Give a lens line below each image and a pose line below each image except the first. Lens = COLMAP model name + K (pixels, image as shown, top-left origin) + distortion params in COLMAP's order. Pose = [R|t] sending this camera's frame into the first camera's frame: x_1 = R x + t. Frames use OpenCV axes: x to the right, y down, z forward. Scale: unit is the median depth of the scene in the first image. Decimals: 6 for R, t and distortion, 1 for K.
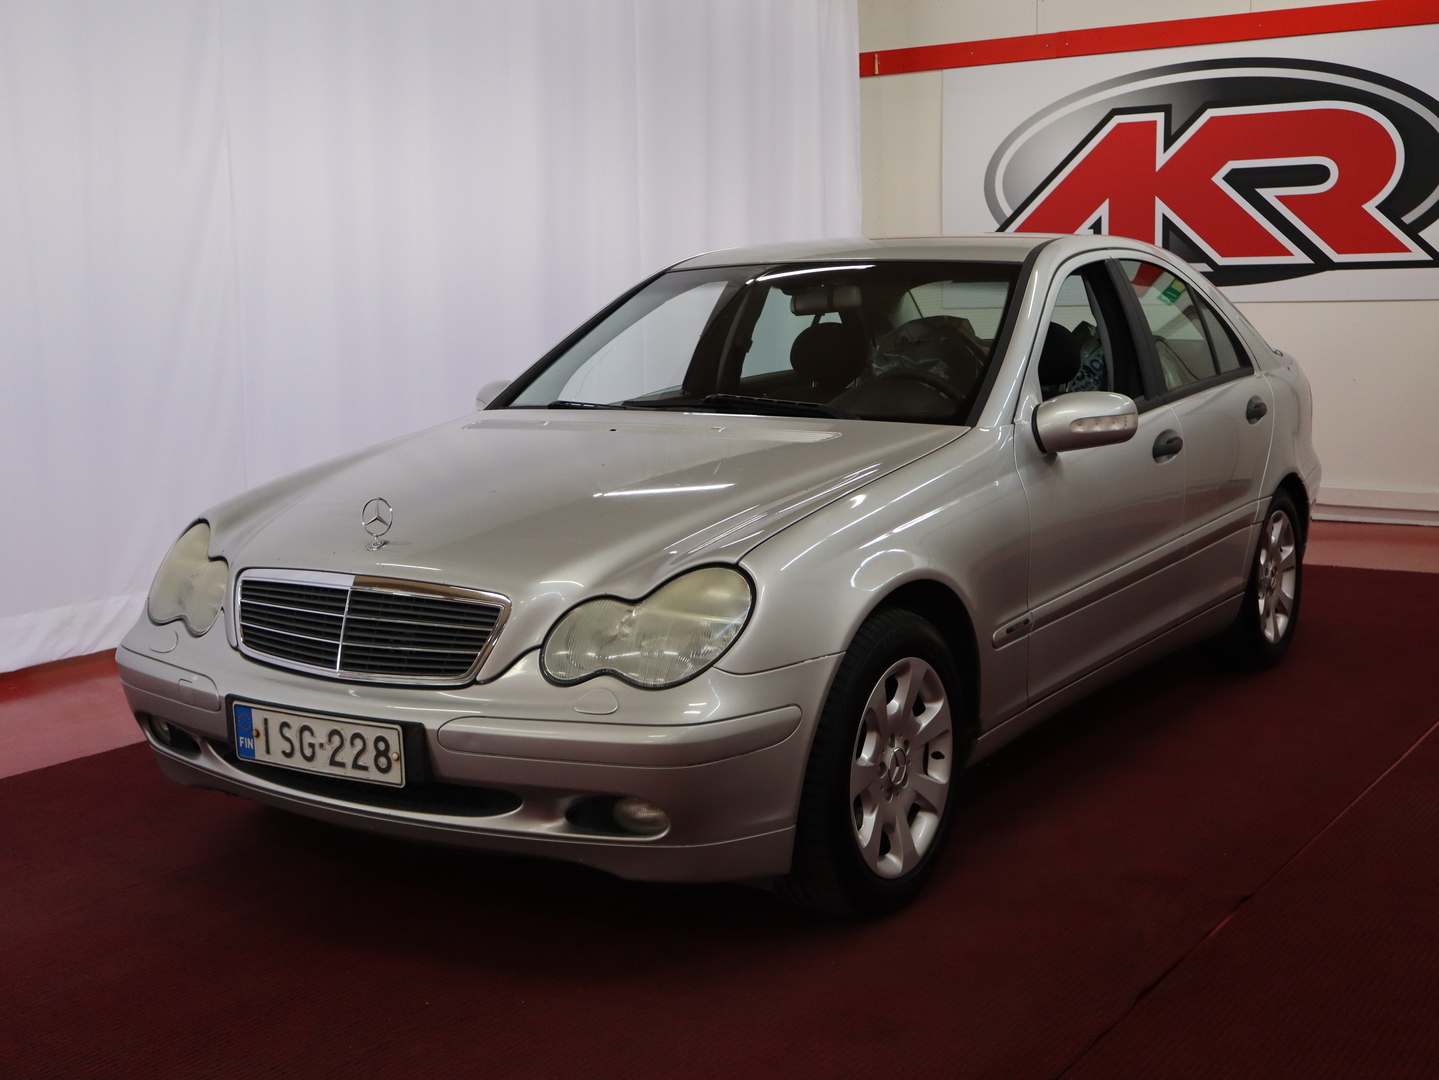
lens RADIAL K [[1566.4, 0, 719.5], [0, 1566.4, 540.0], [0, 0, 1]] dist [-0.013851, -0.012224]
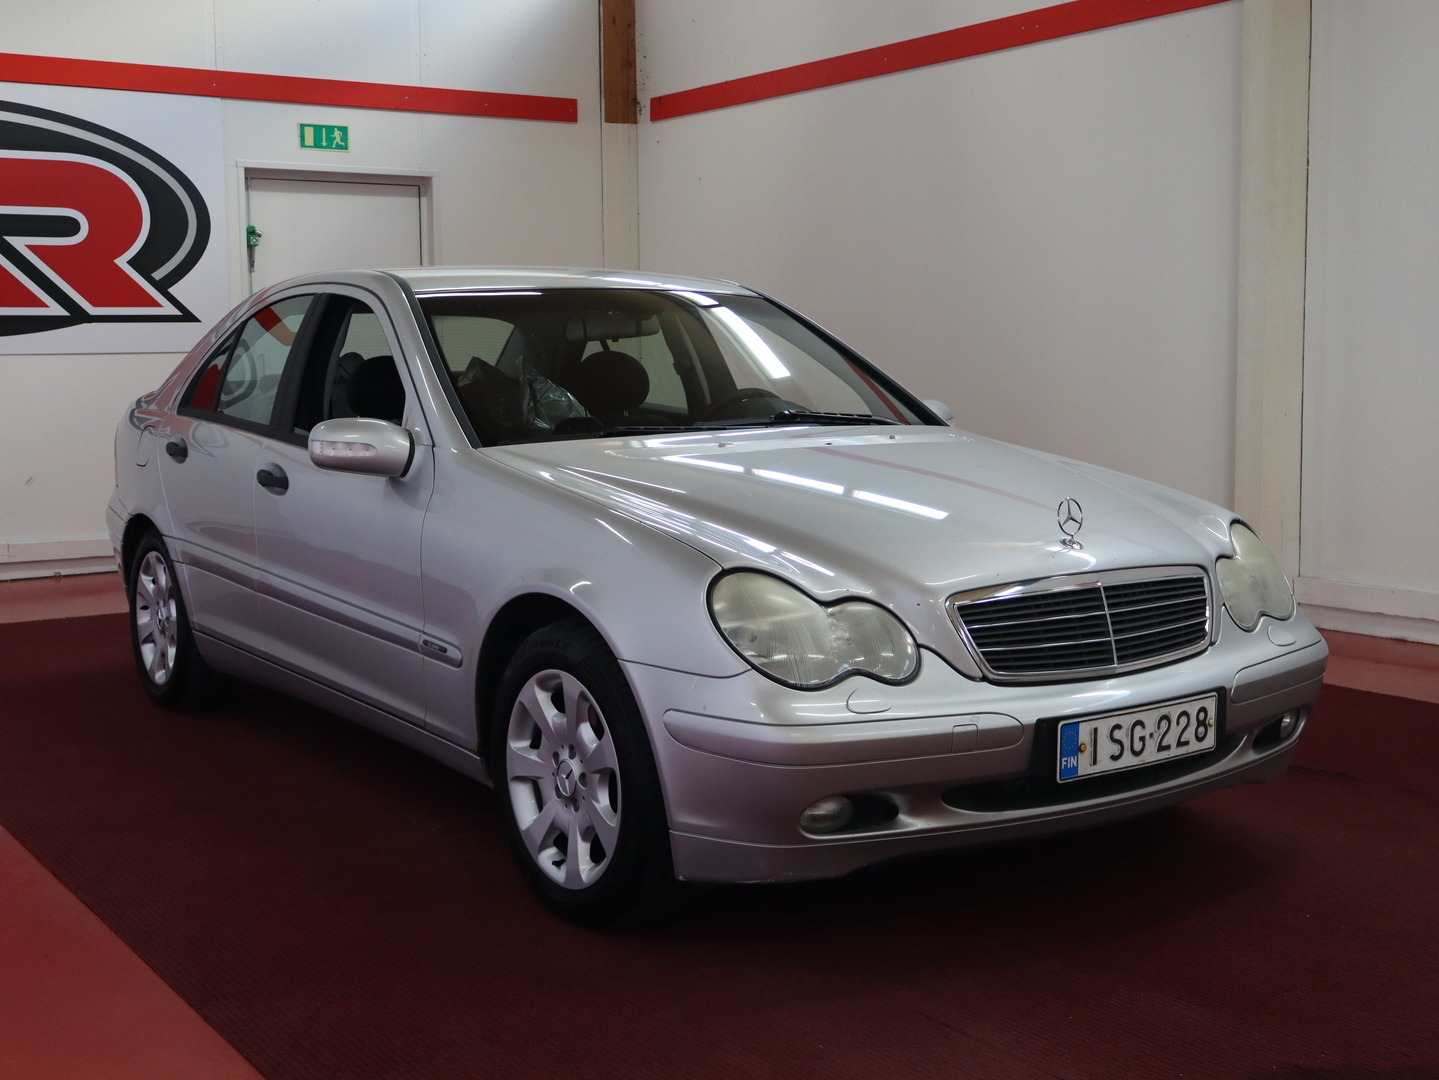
lens RADIAL K [[1566.4, 0, 719.5], [0, 1566.4, 540.0], [0, 0, 1]] dist [-0.013851, -0.012224]
pose [[0.475571, -0.096035, 0.874419, -1.240074], [0.133710, 0.990365, 0.036048, -0.067935], [-0.869456, 0.099775, 0.483830, 0.720199]]
